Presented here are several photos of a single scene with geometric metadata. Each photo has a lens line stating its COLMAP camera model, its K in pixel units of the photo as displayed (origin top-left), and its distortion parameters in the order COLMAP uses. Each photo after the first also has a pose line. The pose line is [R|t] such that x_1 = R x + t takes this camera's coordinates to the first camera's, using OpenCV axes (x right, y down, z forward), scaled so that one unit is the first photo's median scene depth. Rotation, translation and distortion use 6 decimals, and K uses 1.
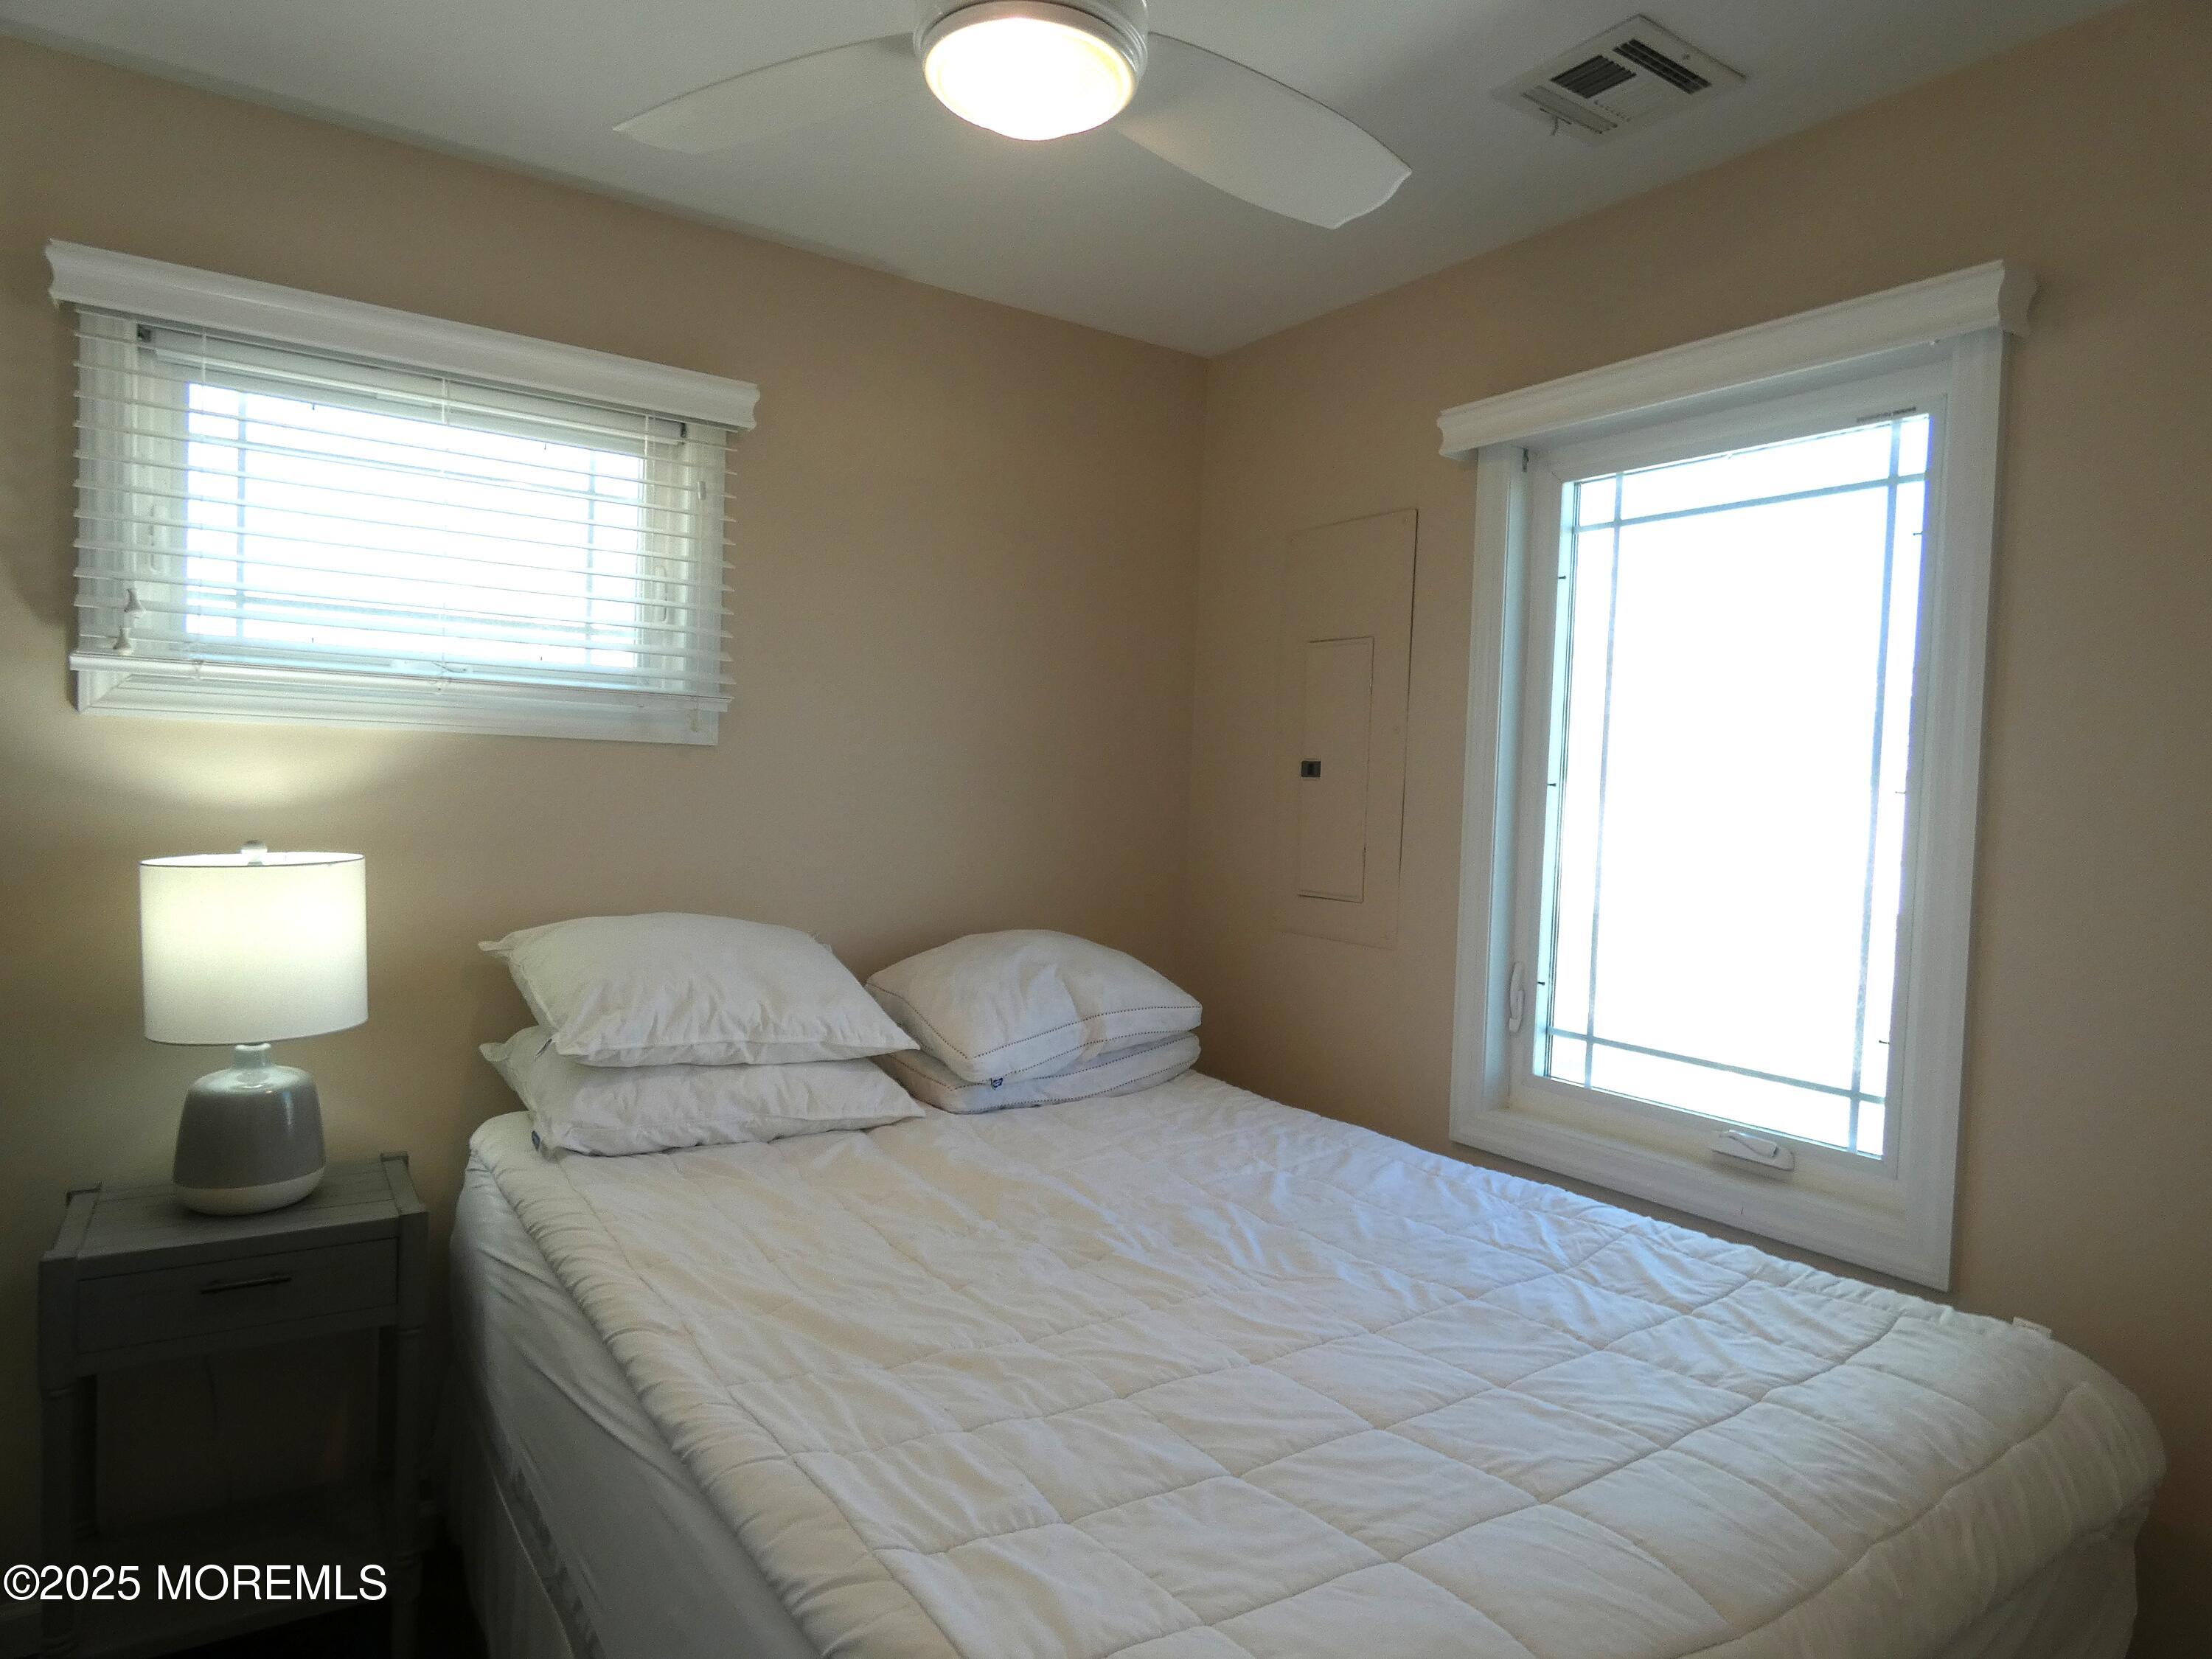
lens RADIAL K [[1323.3, 0, 1098.3], [0, 1323.3, 833.3], [0, 0, 1]] dist [-0.004064, 0.000511]
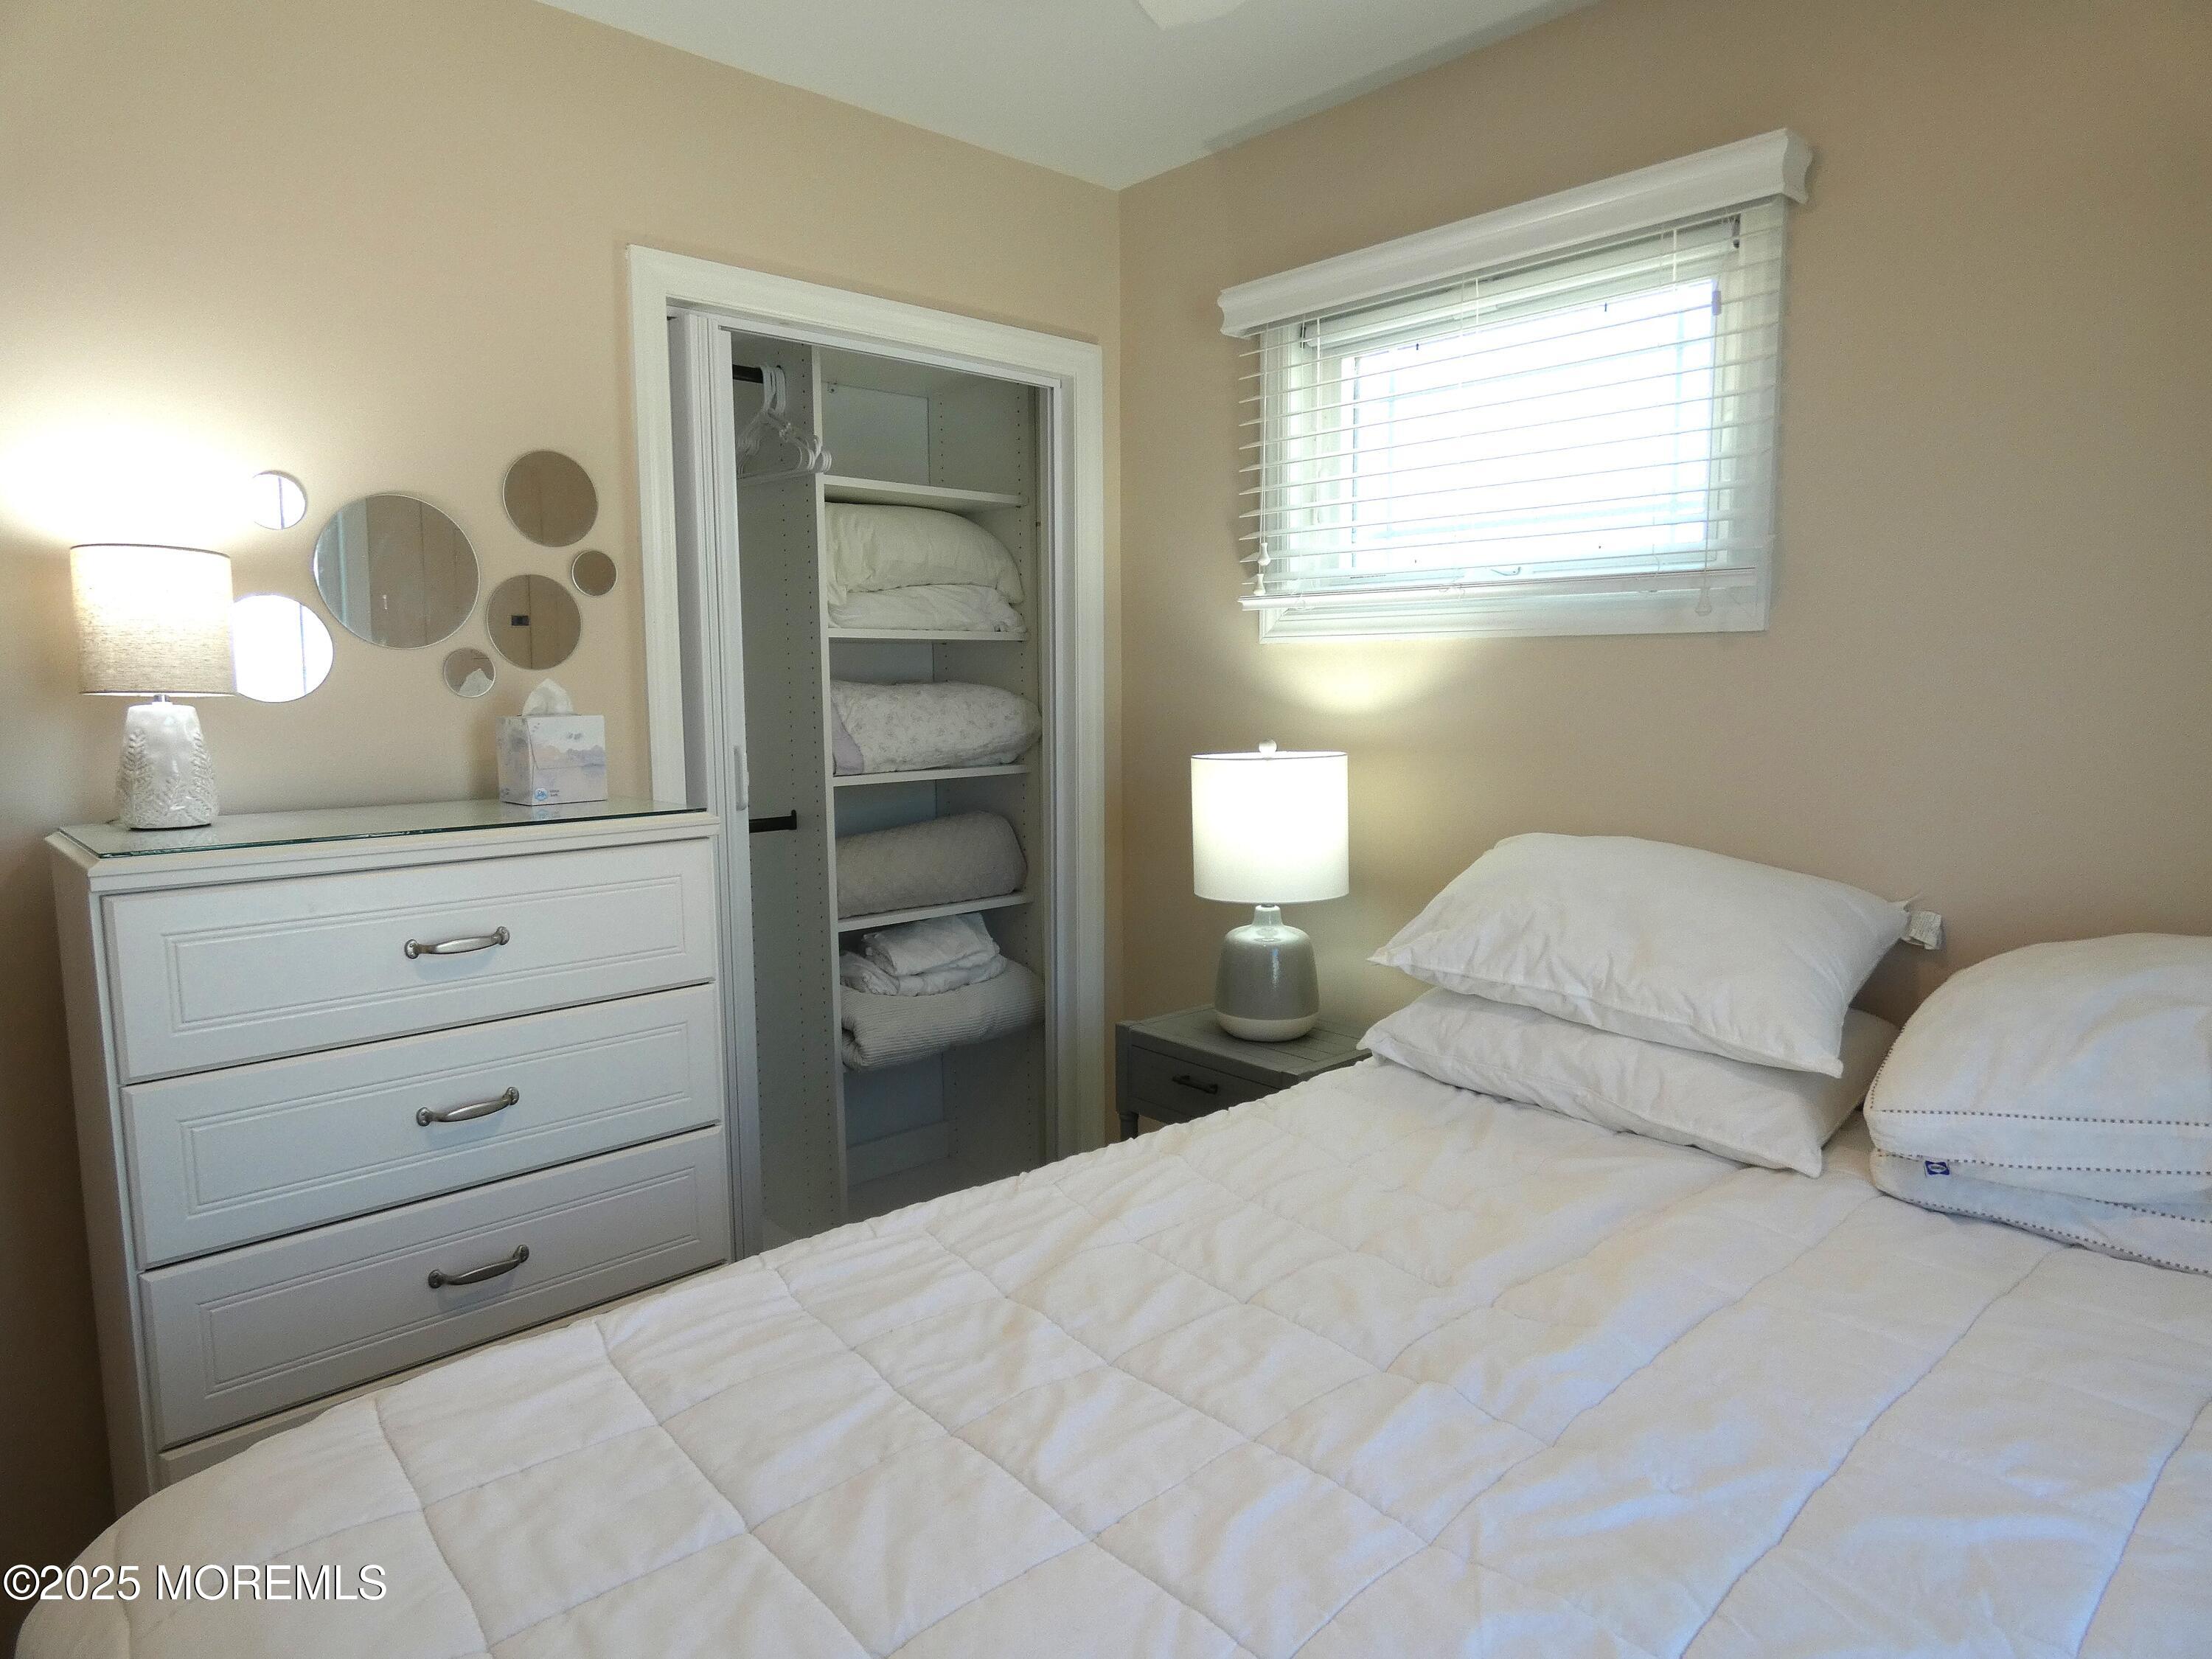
lens RADIAL K [[1323.3, 0, 1098.3], [0, 1323.3, 833.3], [0, 0, 1]] dist [-0.004064, 0.000511]
pose [[0.157024, 0.081413, -0.984233, 0.481447], [-0.020784, 0.996648, 0.079124, -0.001804], [0.987376, 0.008032, 0.158190, 0.580692]]
